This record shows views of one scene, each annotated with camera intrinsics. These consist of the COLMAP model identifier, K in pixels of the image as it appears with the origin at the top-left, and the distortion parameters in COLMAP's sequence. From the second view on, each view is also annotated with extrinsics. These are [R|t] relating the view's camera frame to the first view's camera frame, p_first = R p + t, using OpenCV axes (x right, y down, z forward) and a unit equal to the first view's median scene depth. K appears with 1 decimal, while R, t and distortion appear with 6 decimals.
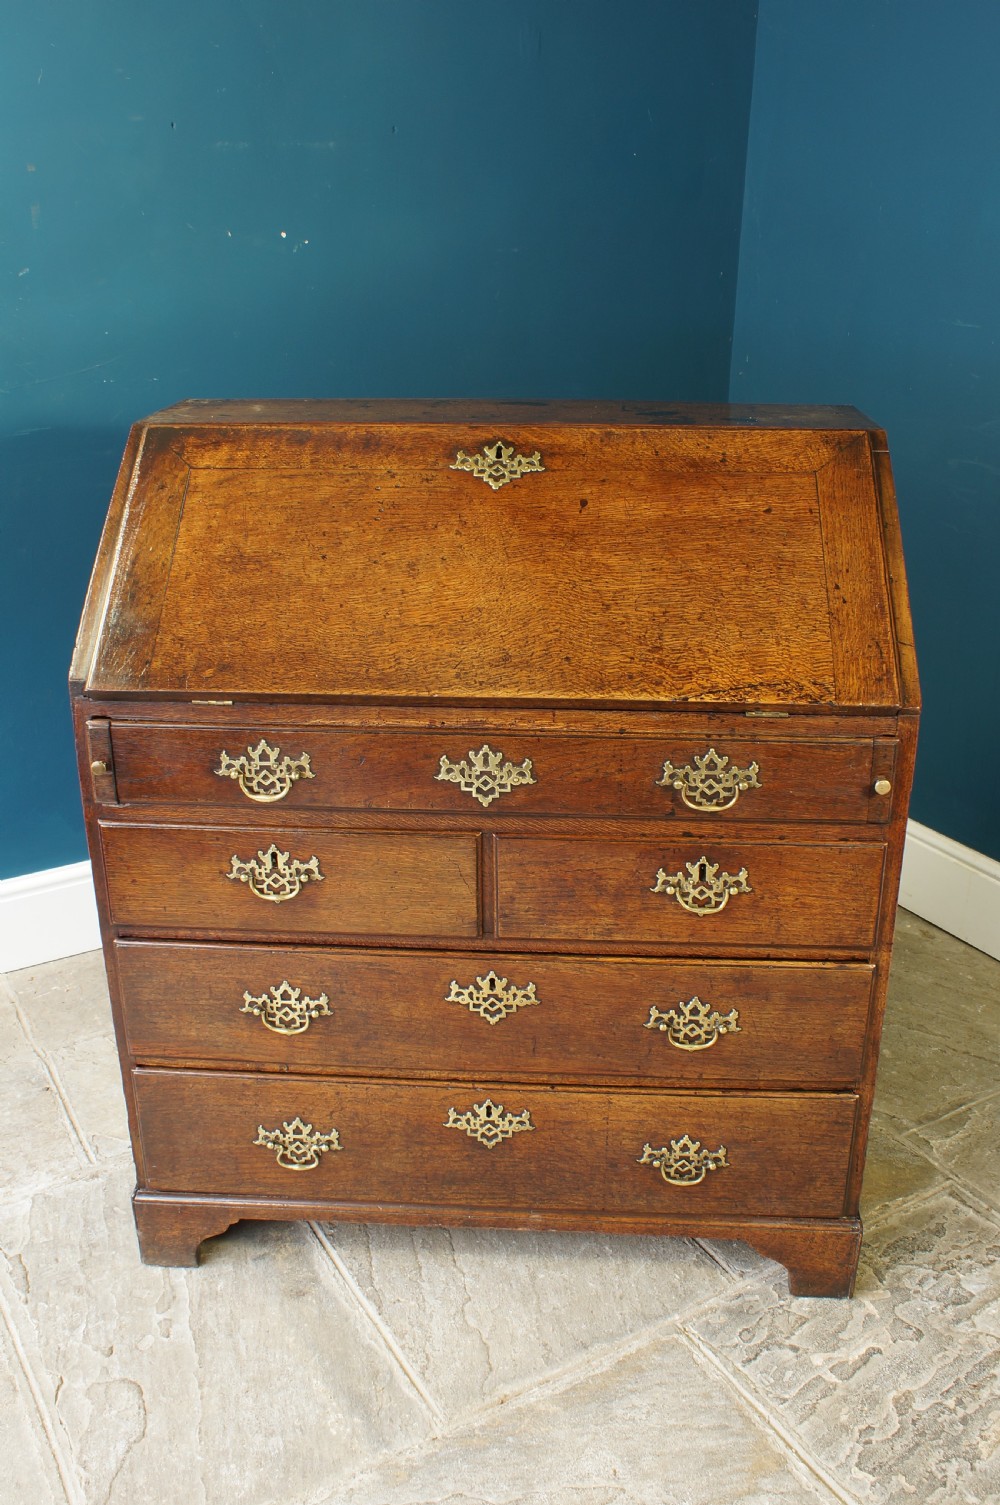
lens RADIAL K [[1397.3, 0, 521.7], [0, 1397.3, 742.3], [0, 0, 1]] dist [-0.116351, -0.006785]
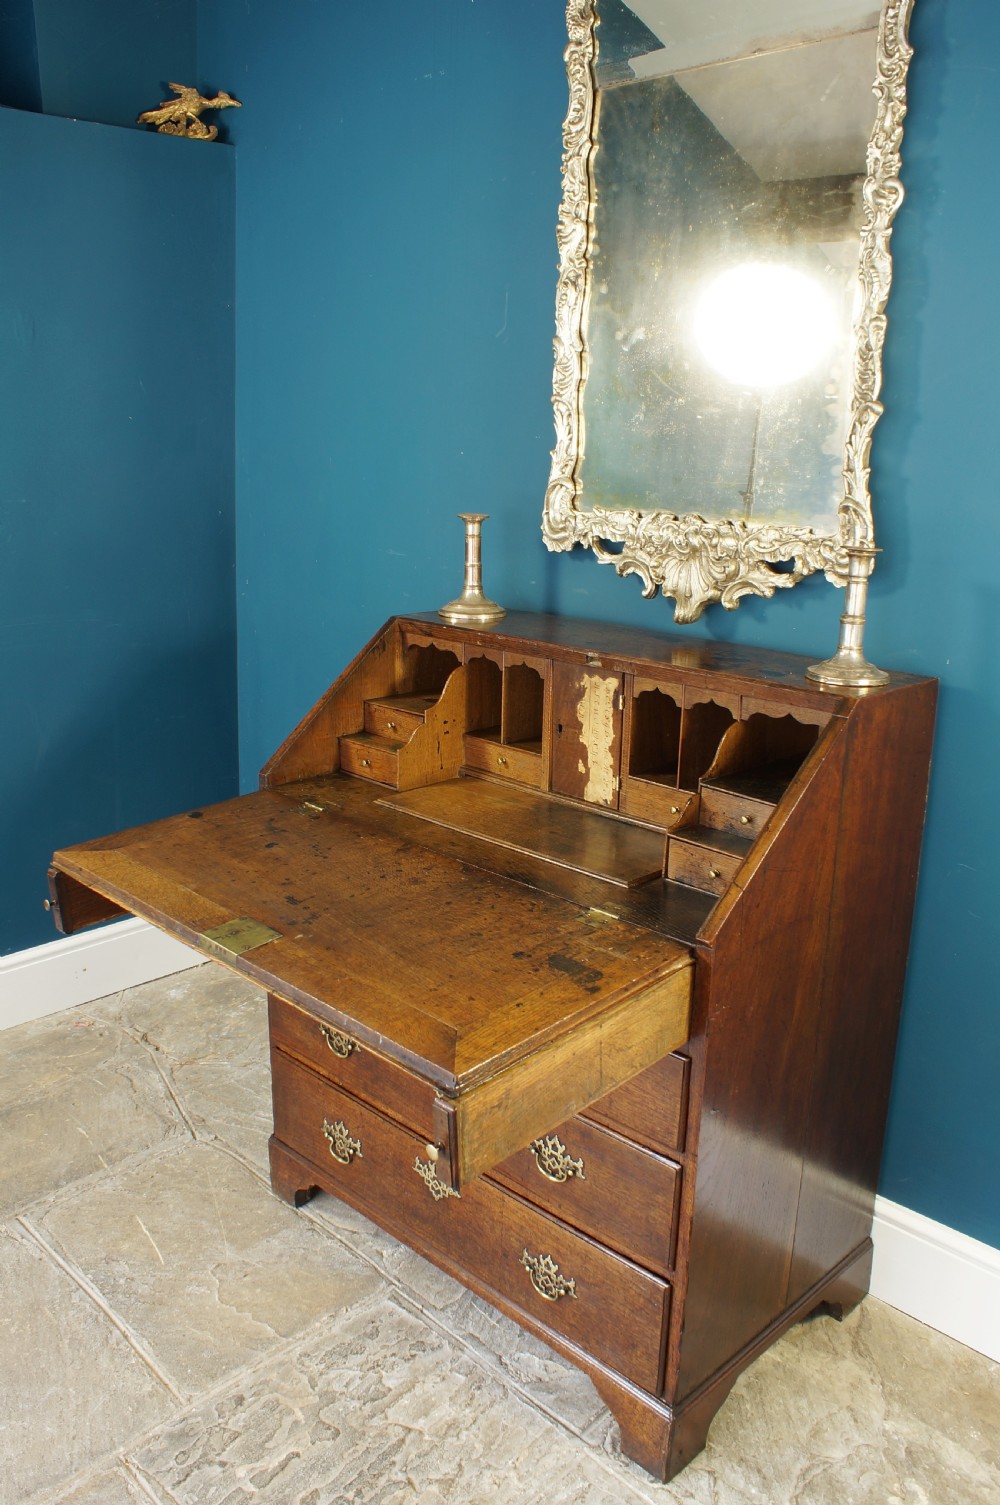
lens RADIAL K [[1218.9, 0, 500.0], [0, 1218.9, 752.5], [0, 0, 1]] dist [-0.157945, 0.135006]
pose [[0.746102, 0.178387, -0.641490, 0.688727], [-0.253622, 0.966952, -0.026090, -0.094991], [0.615636, 0.182162, 0.766687, 0.128753]]
